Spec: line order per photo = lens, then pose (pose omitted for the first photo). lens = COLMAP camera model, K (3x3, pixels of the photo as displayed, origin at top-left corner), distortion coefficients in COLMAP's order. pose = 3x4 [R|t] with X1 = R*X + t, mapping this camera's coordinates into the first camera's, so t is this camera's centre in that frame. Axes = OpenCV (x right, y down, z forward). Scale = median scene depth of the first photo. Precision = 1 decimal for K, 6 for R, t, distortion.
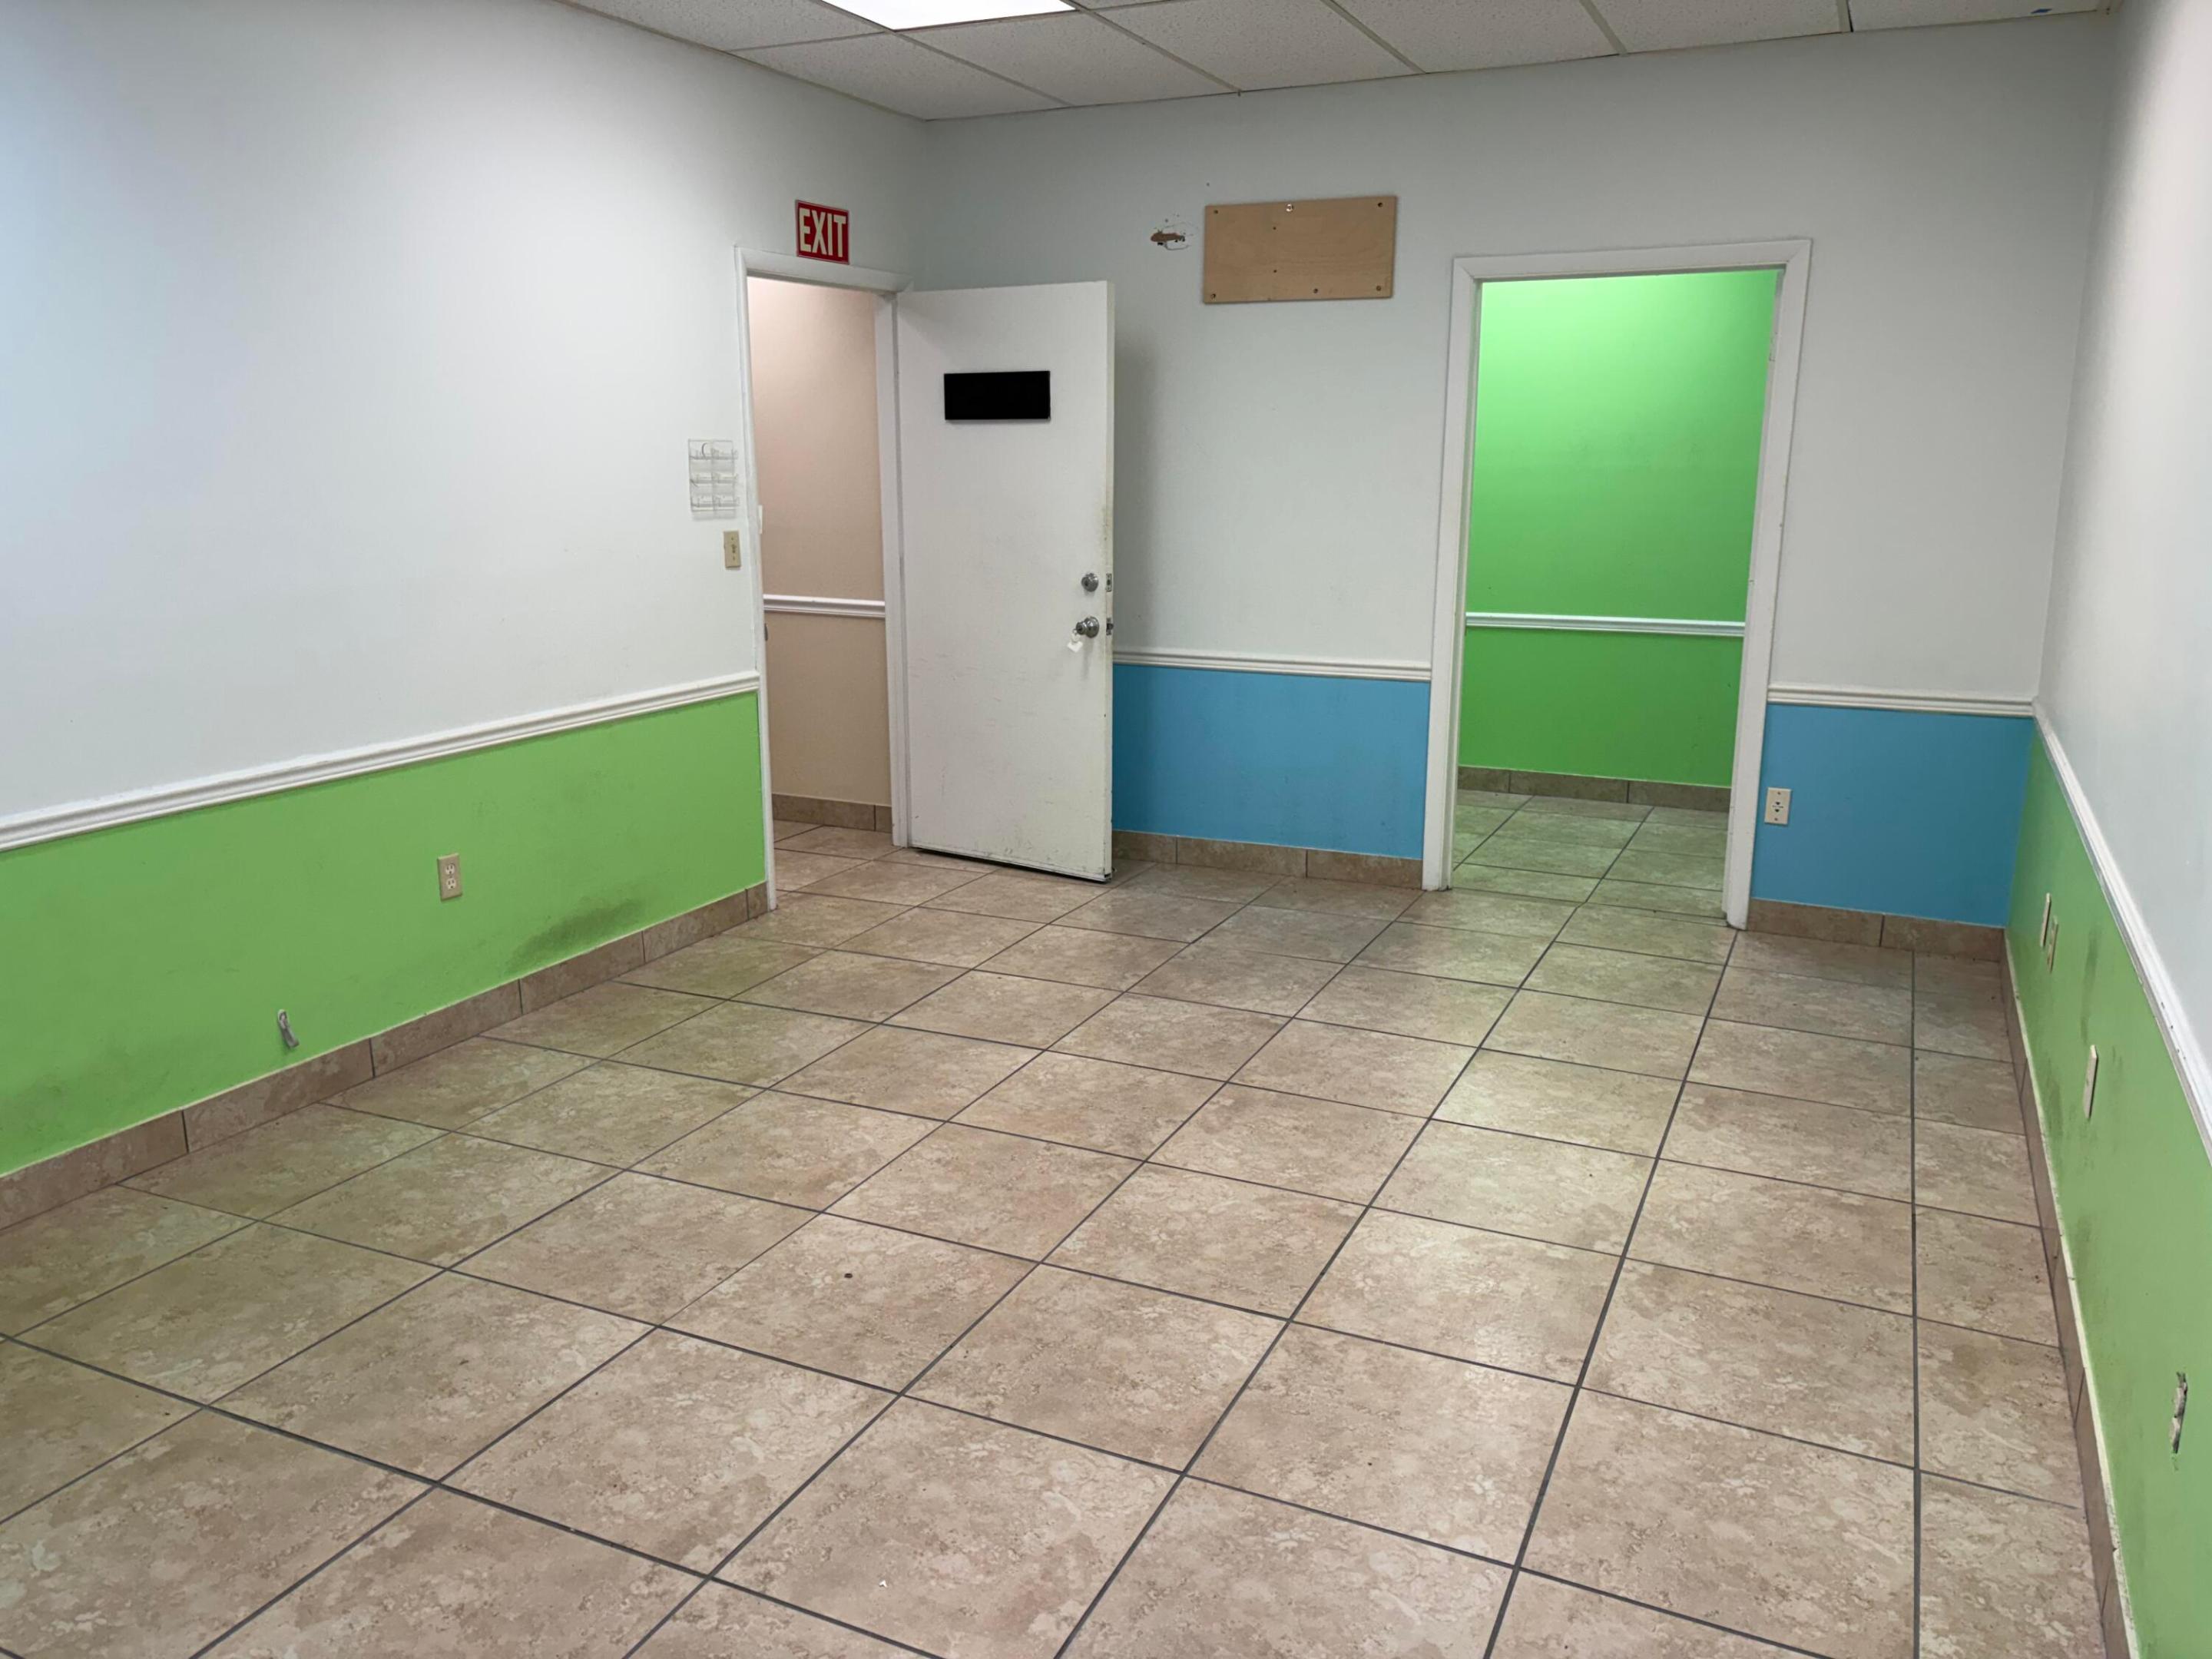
lens RADIAL K [[1689.5, 0, 1106.1], [0, 1689.5, 828.5], [0, 0, 1]] dist [-0.028309, -0.001998]
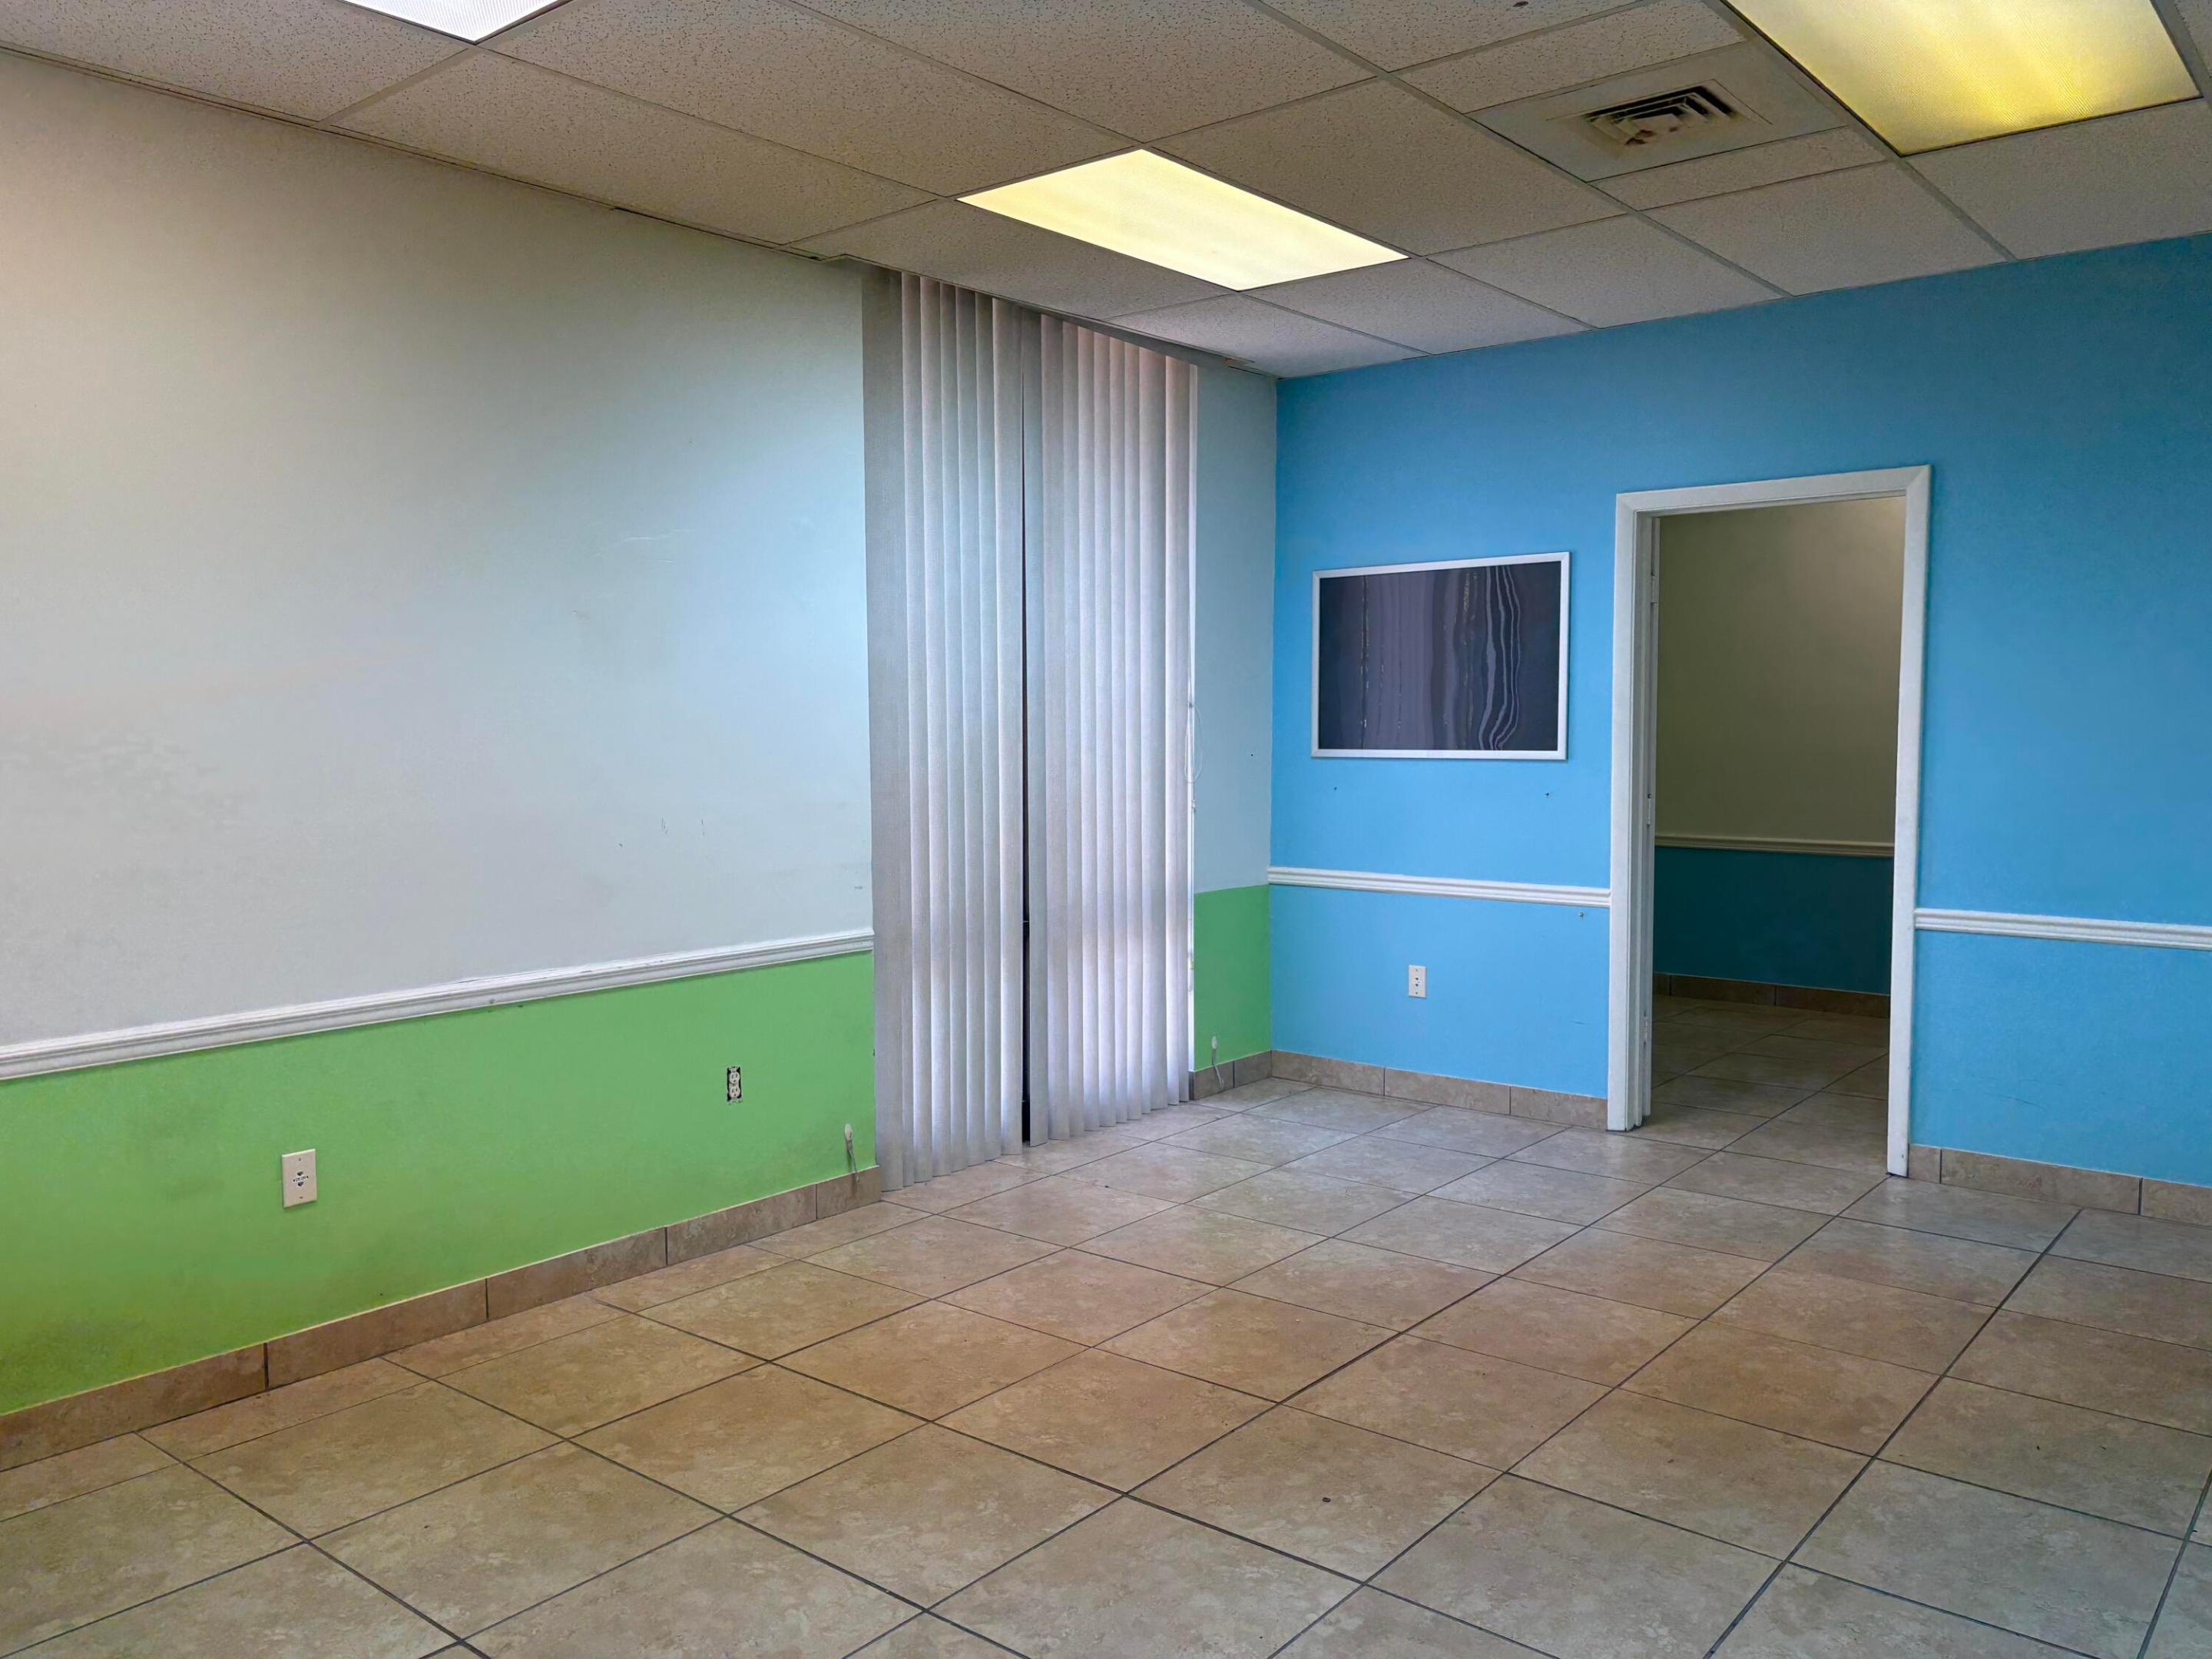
lens RADIAL K [[1689.5, 0, 1105.7], [0, 1689.5, 832.8], [0, 0, 1]] dist [-0.028309, -0.001998]
pose [[-0.968211, -0.011059, 0.249891, -0.255924], [0.062847, 0.956221, 0.285818, -0.363271], [-0.242112, 0.292437, -0.925128, 1.735000]]
